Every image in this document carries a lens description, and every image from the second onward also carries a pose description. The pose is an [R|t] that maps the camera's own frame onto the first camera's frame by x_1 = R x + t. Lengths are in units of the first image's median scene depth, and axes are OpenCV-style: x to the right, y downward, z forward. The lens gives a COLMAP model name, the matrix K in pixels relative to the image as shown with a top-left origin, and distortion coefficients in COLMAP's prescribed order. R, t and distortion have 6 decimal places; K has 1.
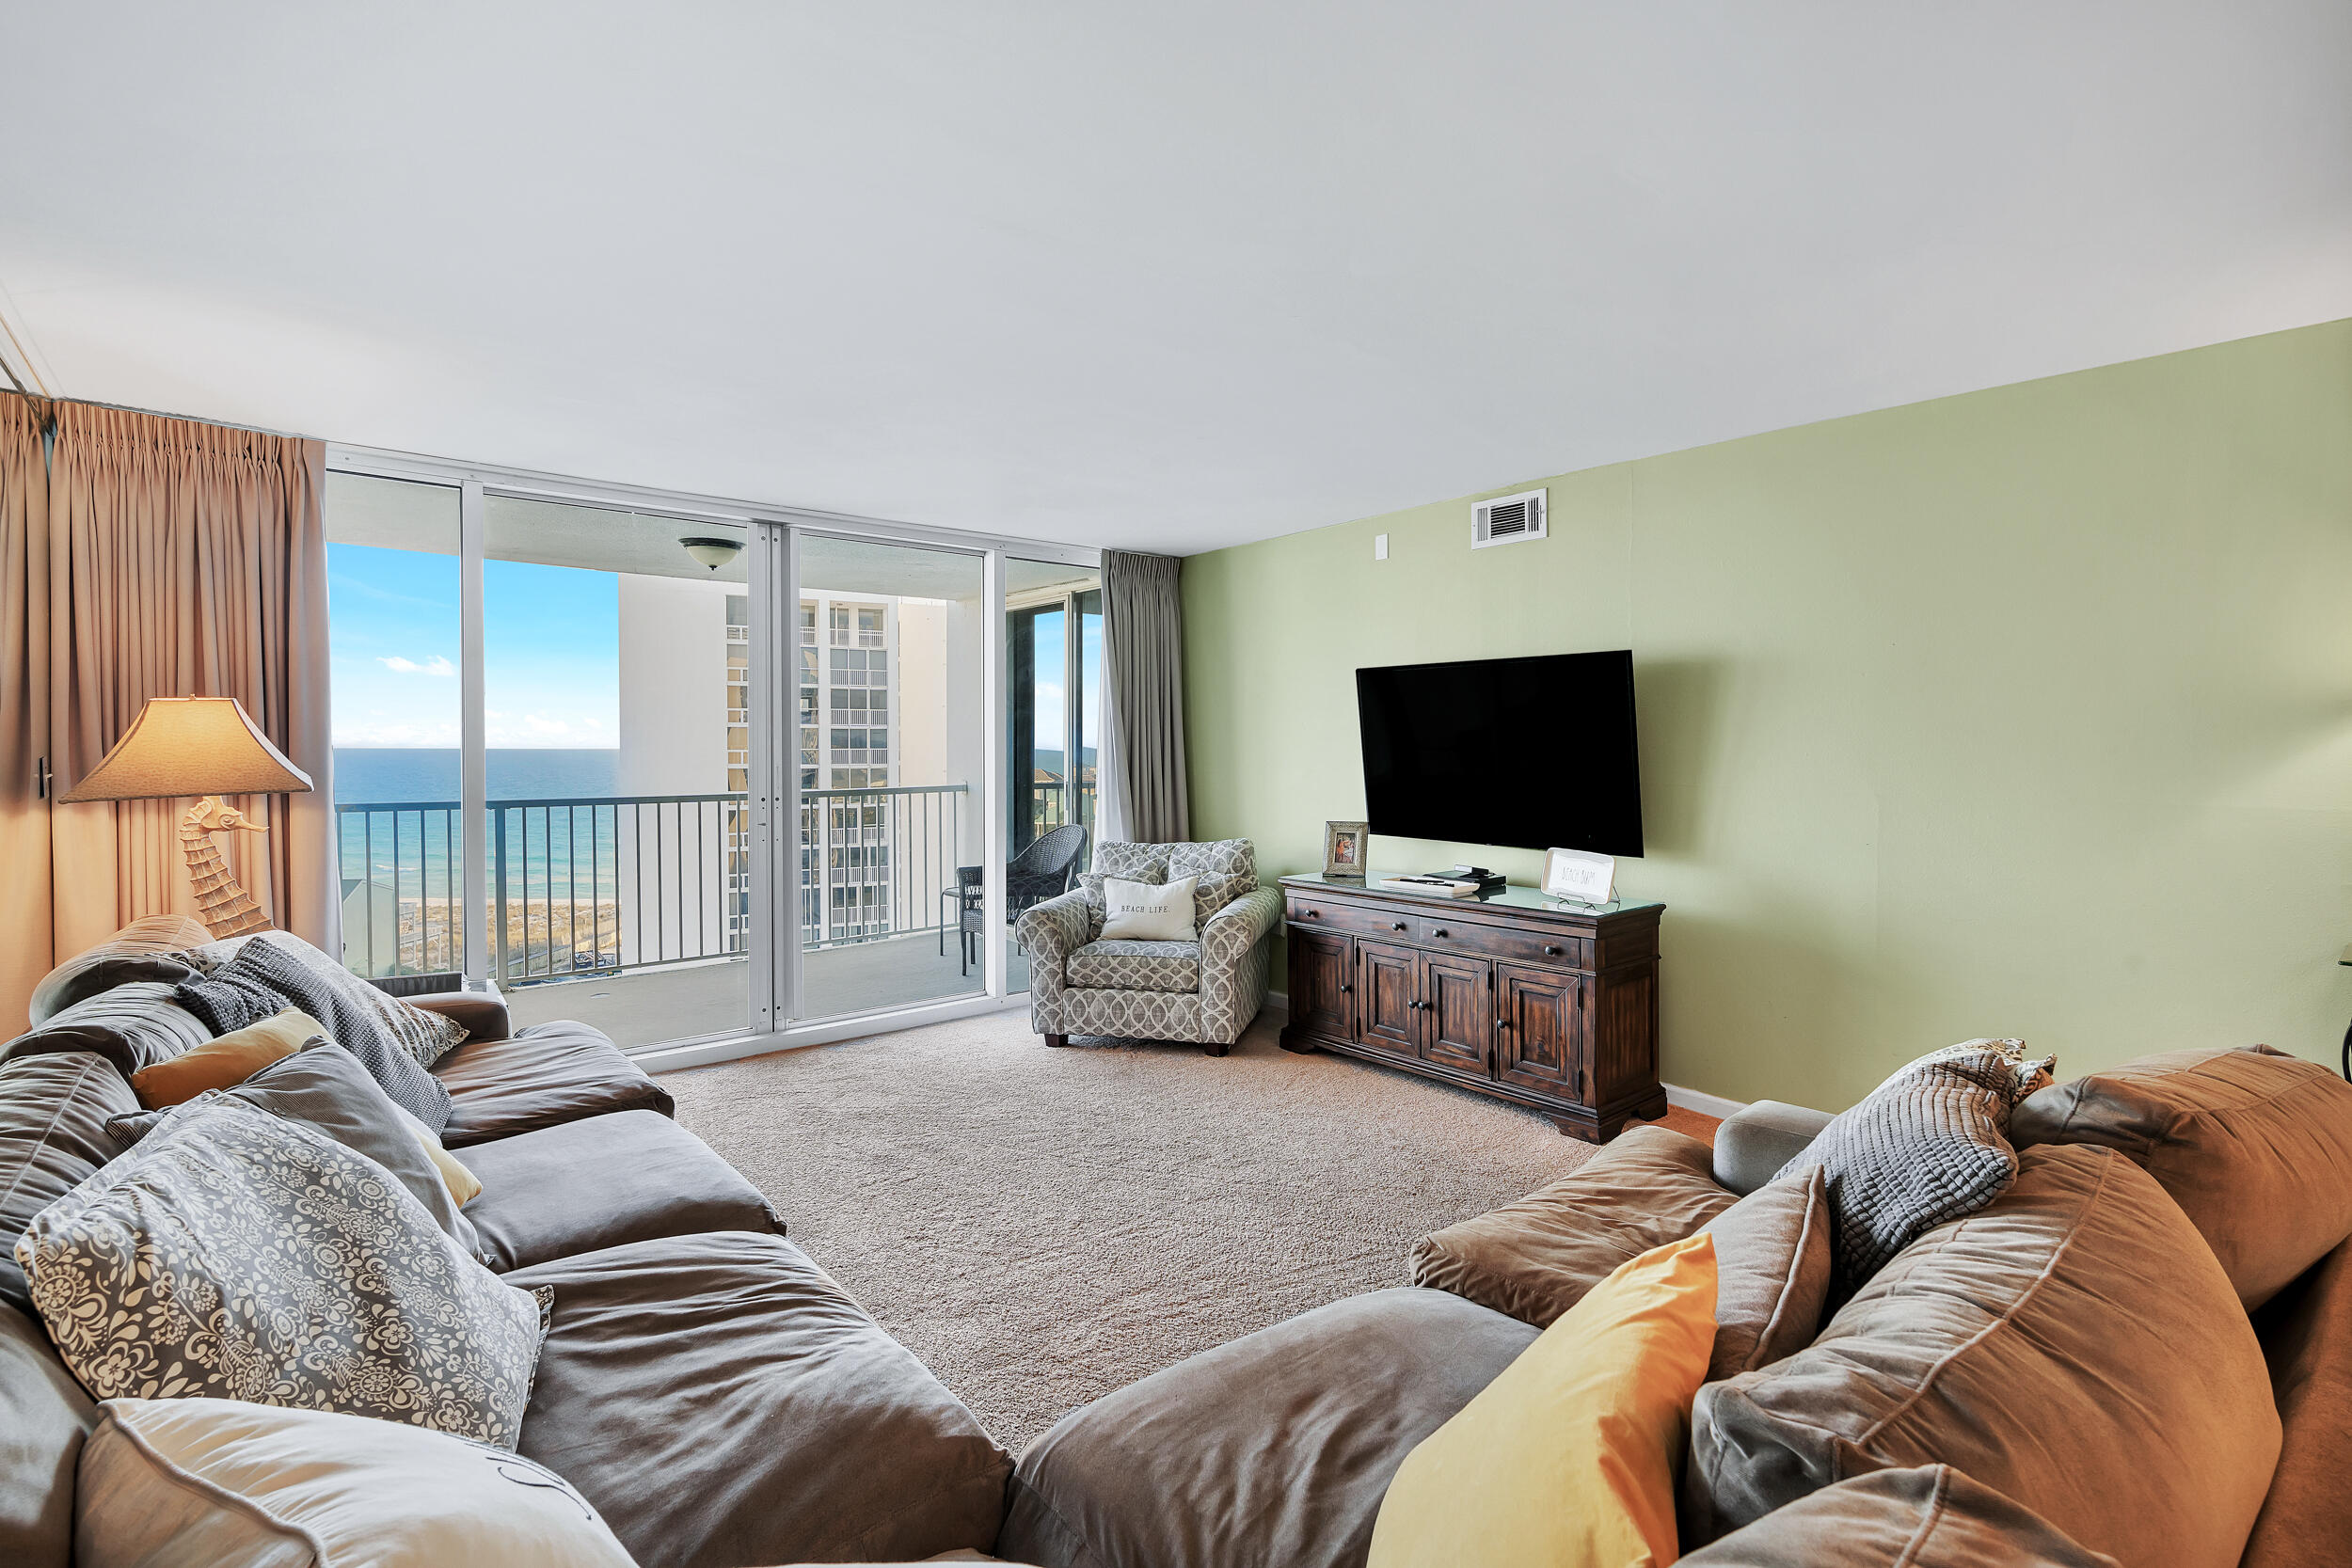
lens RADIAL K [[1065.4, 0, 1179.1], [0, 1065.4, 757.1], [0, 0, 1]] dist [-0.003326, 0.000230]
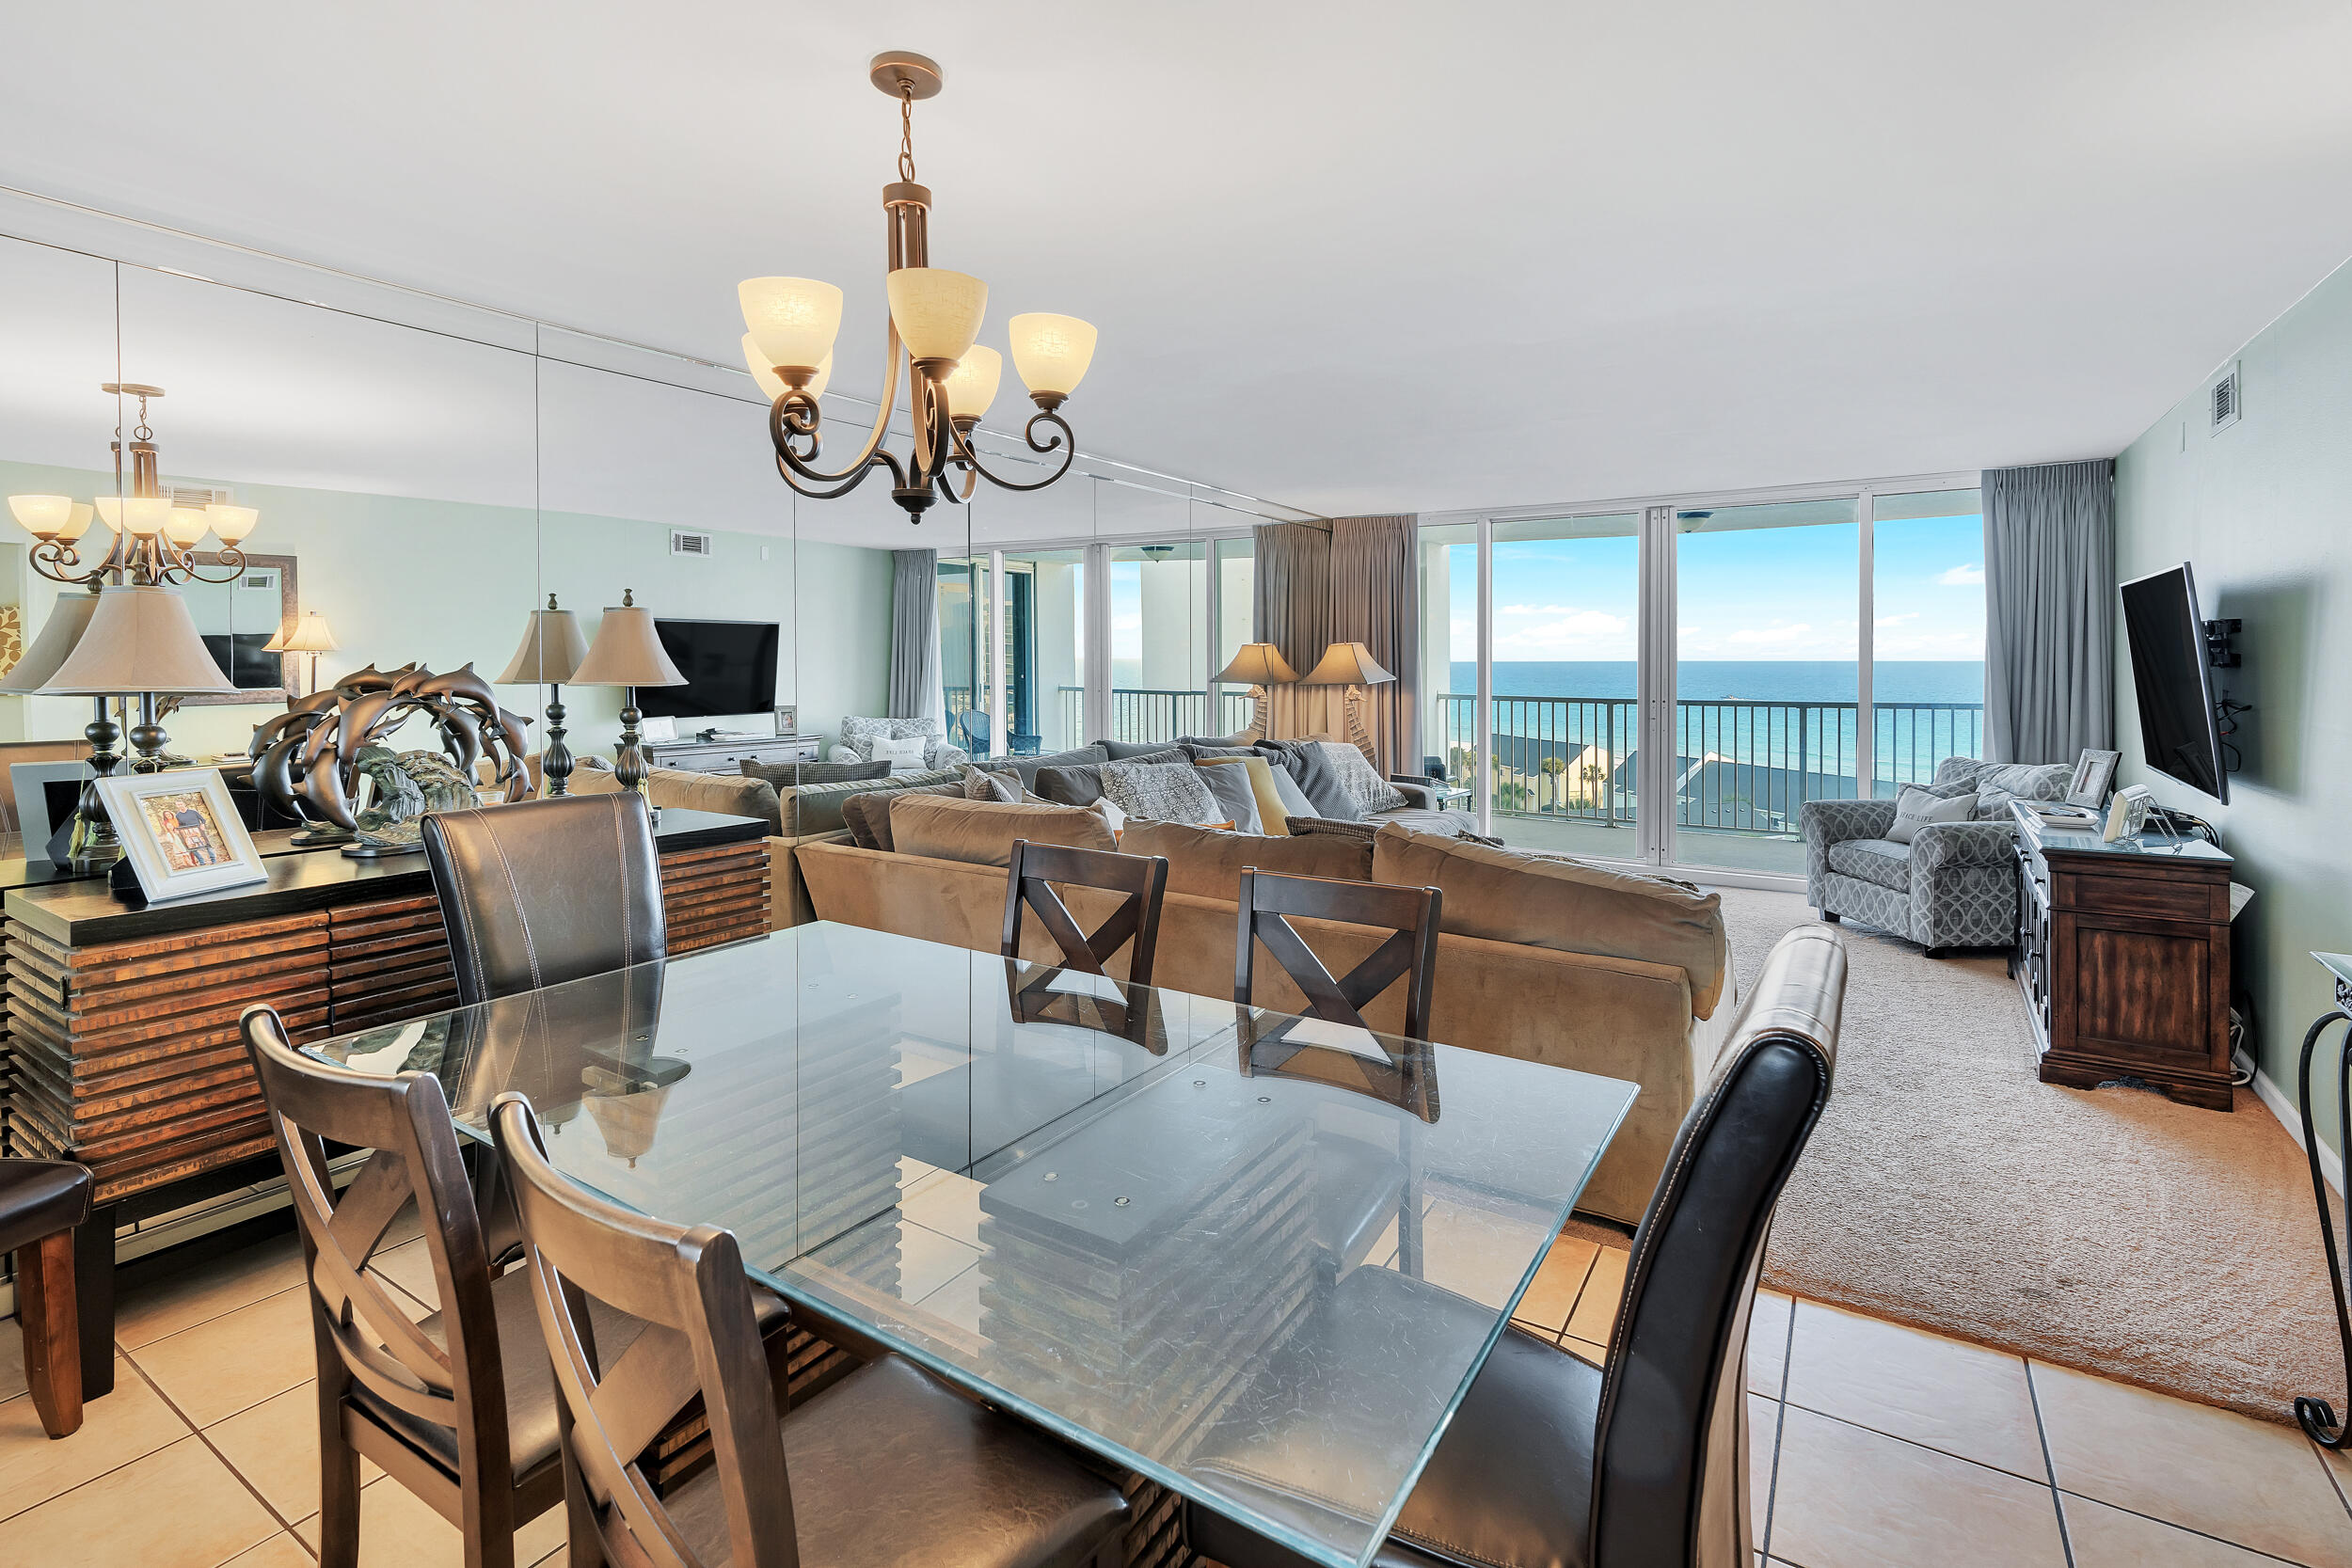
lens RADIAL K [[1086.5, 0, 1195.1], [0, 1086.5, 667.6], [0, 0, 1]] dist [-0.002124, -0.000178]
pose [[0.307700, 0.009400, -0.951437, 0.862656], [-0.009469, 0.999932, 0.006817, -0.010201], [0.951436, 0.006912, 0.307768, -0.035593]]
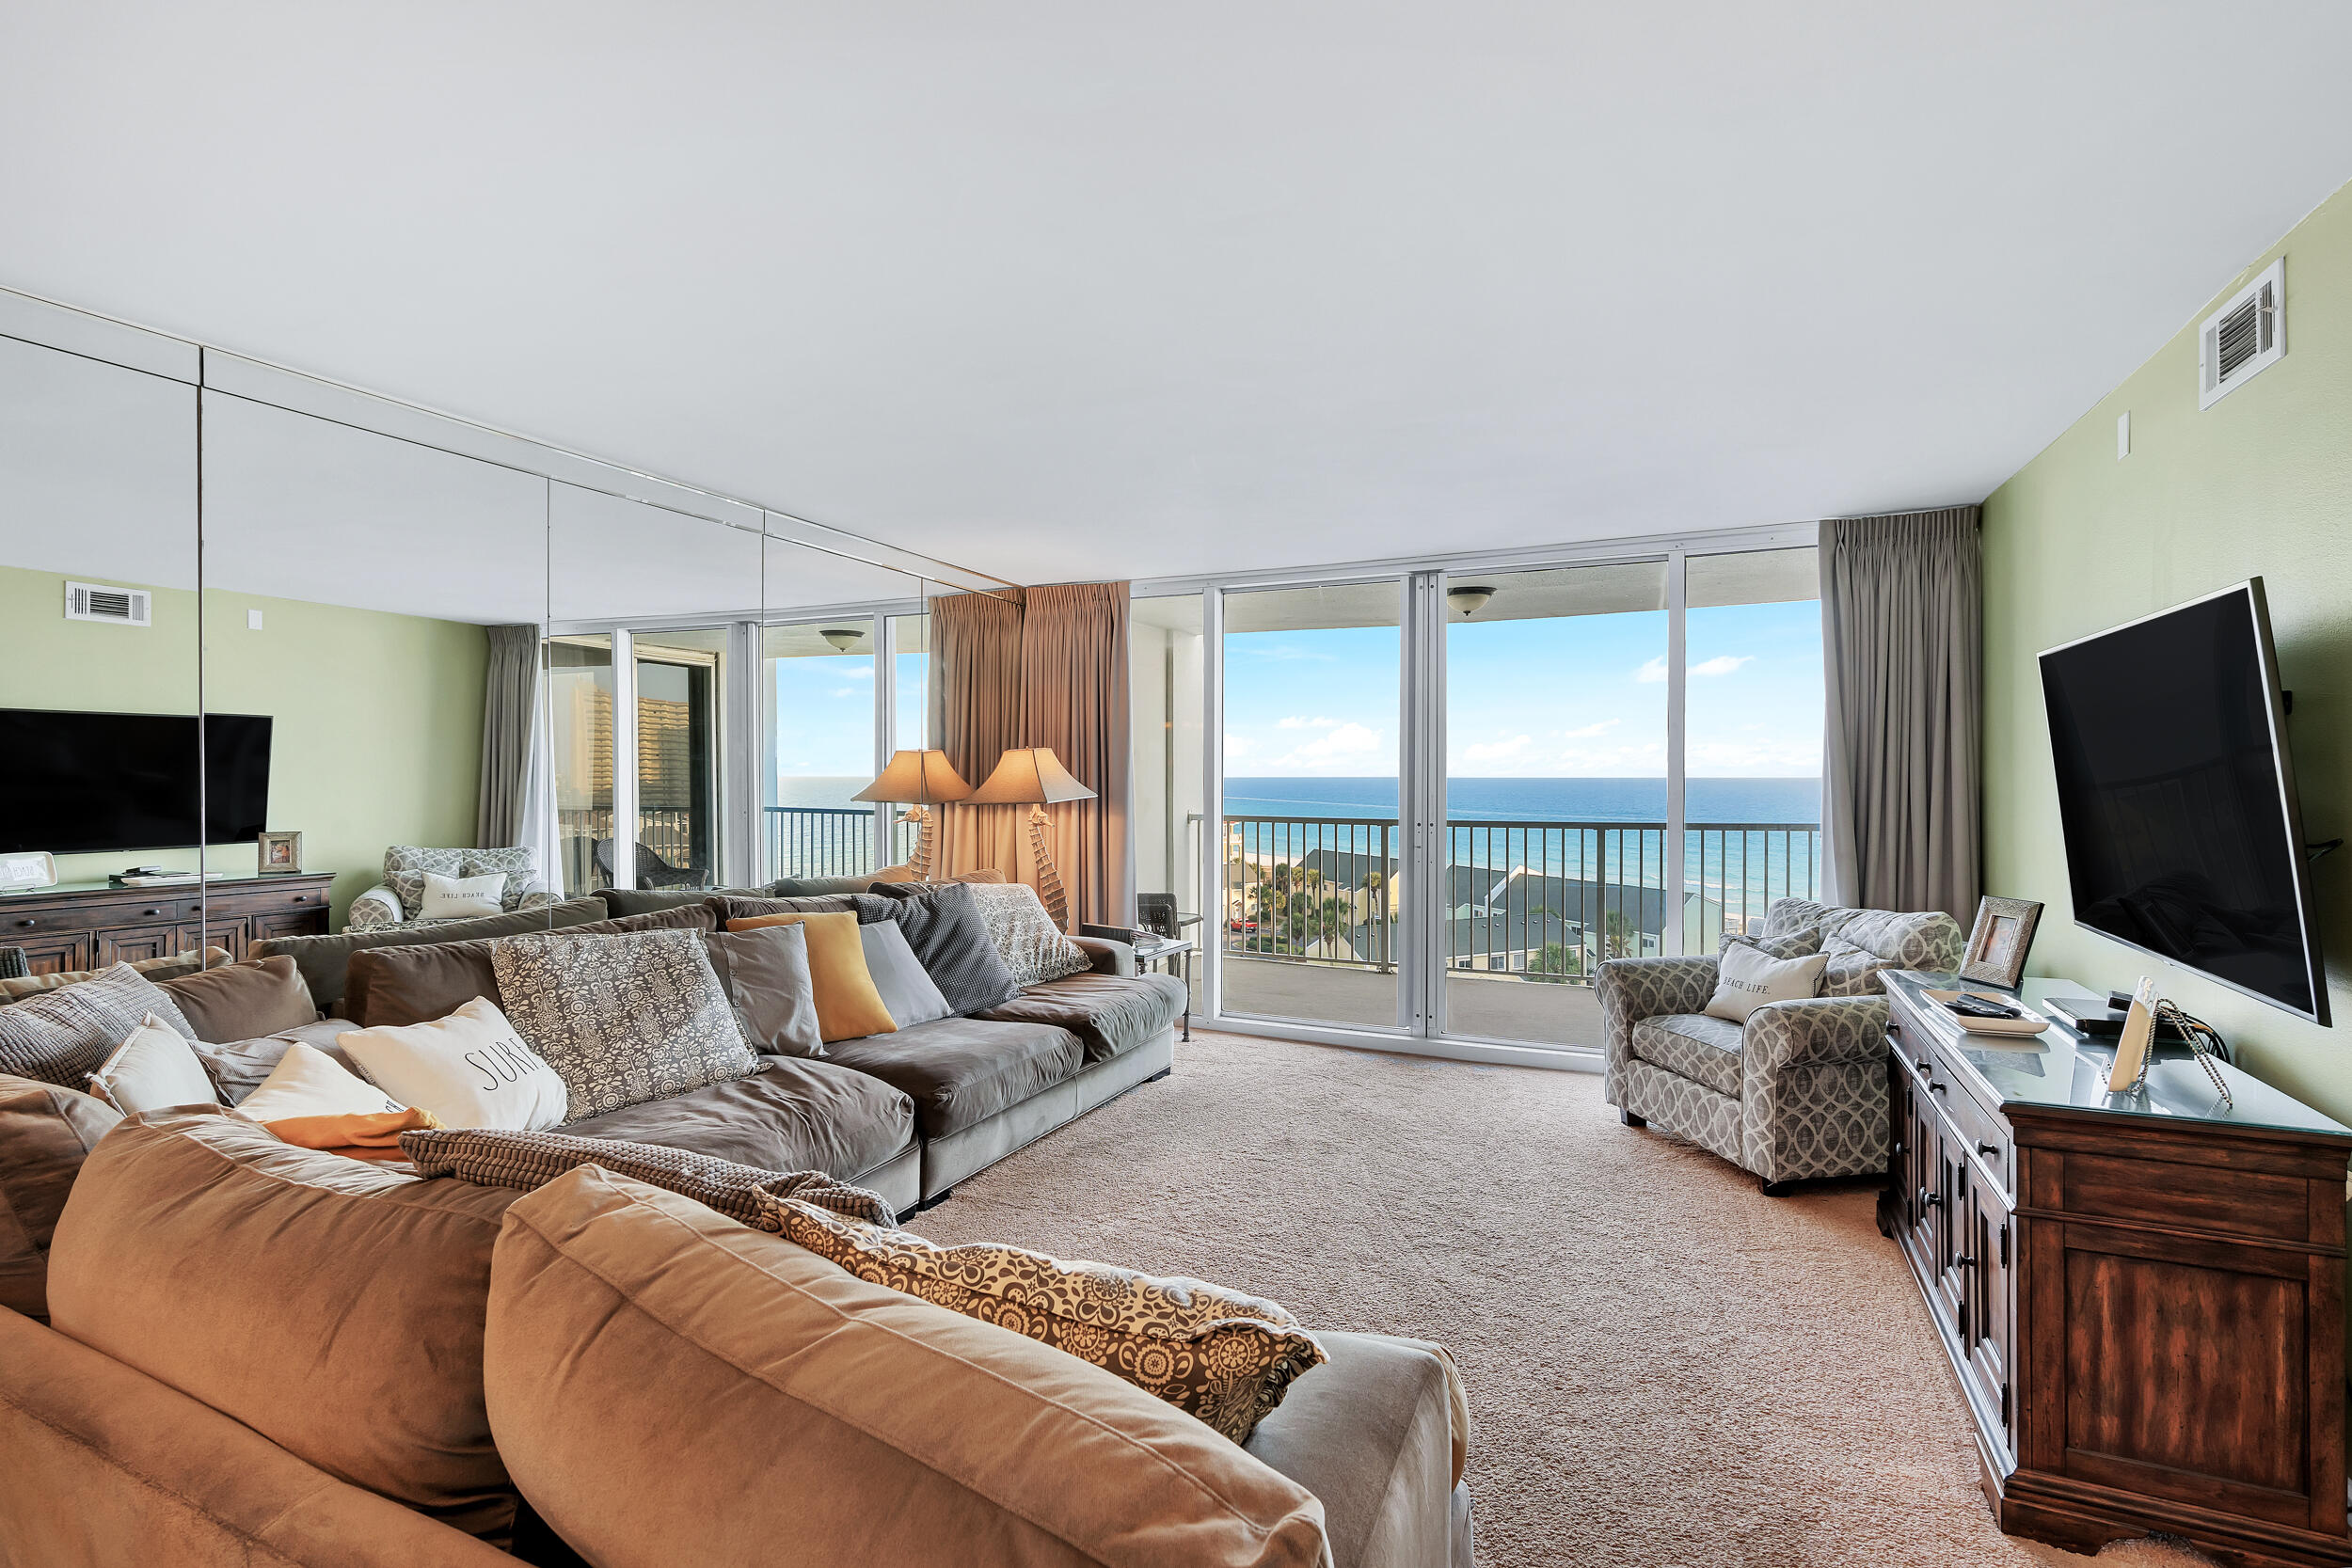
lens RADIAL K [[1086.8, 0, 1176.0], [0, 1086.8, 784.0], [0, 0, 1]] dist [-0.012631, 0.003894]
pose [[0.433499, 0.008308, -0.901116, 0.548628], [-0.009460, 0.999944, 0.004668, -0.005049], [0.901104, 0.006501, 0.433554, 0.307171]]
